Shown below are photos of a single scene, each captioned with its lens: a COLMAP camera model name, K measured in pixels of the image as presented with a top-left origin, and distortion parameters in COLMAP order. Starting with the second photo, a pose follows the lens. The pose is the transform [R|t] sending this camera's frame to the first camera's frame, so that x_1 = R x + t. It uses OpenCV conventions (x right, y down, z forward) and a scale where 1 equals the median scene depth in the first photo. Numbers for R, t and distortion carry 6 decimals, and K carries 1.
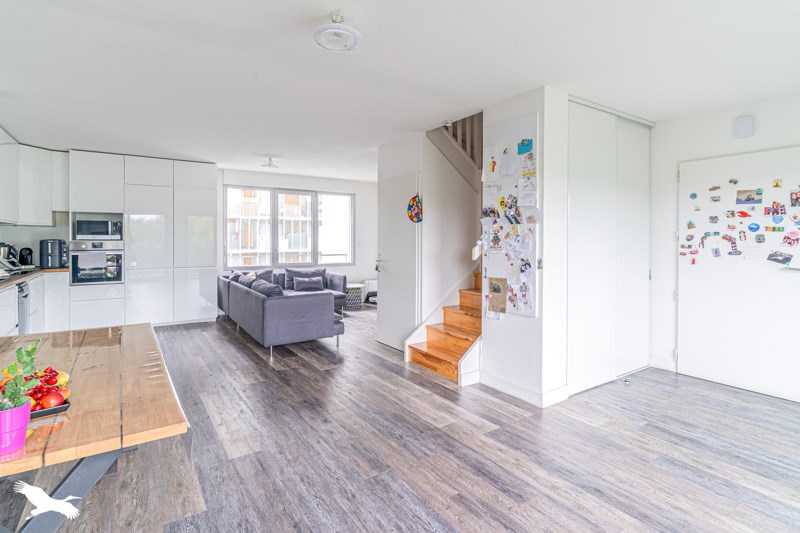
lens RADIAL K [[399.9, 0, 393.9], [0, 399.9, 242.8], [0, 0, 1]] dist [-0.000438, 0.000396]
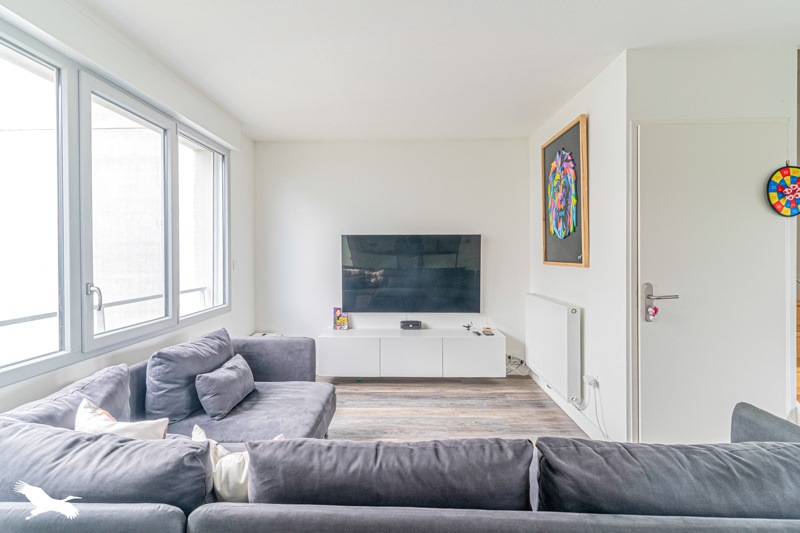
lens RADIAL K [[390.3, 0, 390.3], [0, 390.3, 256.2], [0, 0, 1]] dist [0.005931, -0.000167]
pose [[0.578174, -0.016655, 0.815743, -0.785059], [0.010914, 0.999860, 0.012679, -0.015497], [-0.815840, 0.001573, 0.578275, 1.346836]]
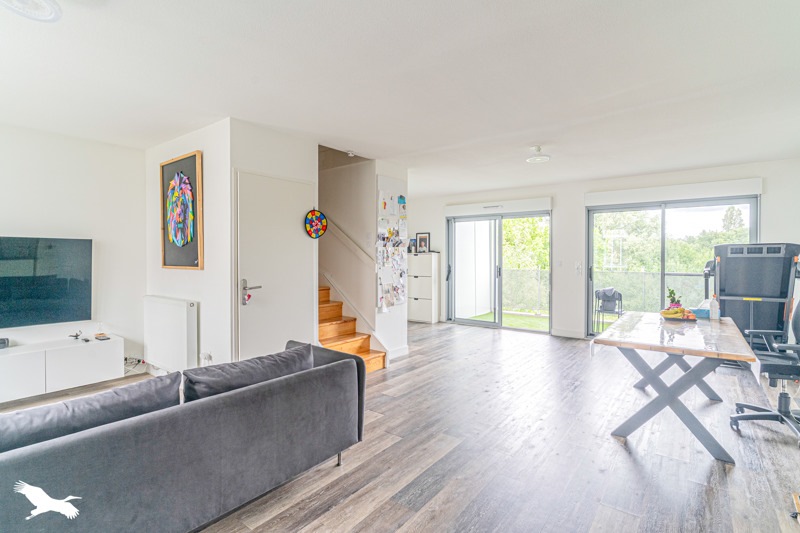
lens RADIAL K [[399.9, 0, 400.0], [0, 399.9, 258.2], [0, 0, 1]] dist [-0.000438, 0.000396]
pose [[-0.324826, -0.012697, 0.945688, -1.050696], [0.000687, 0.999906, 0.013661, -0.022468], [-0.945773, 0.005087, -0.324787, 1.331218]]
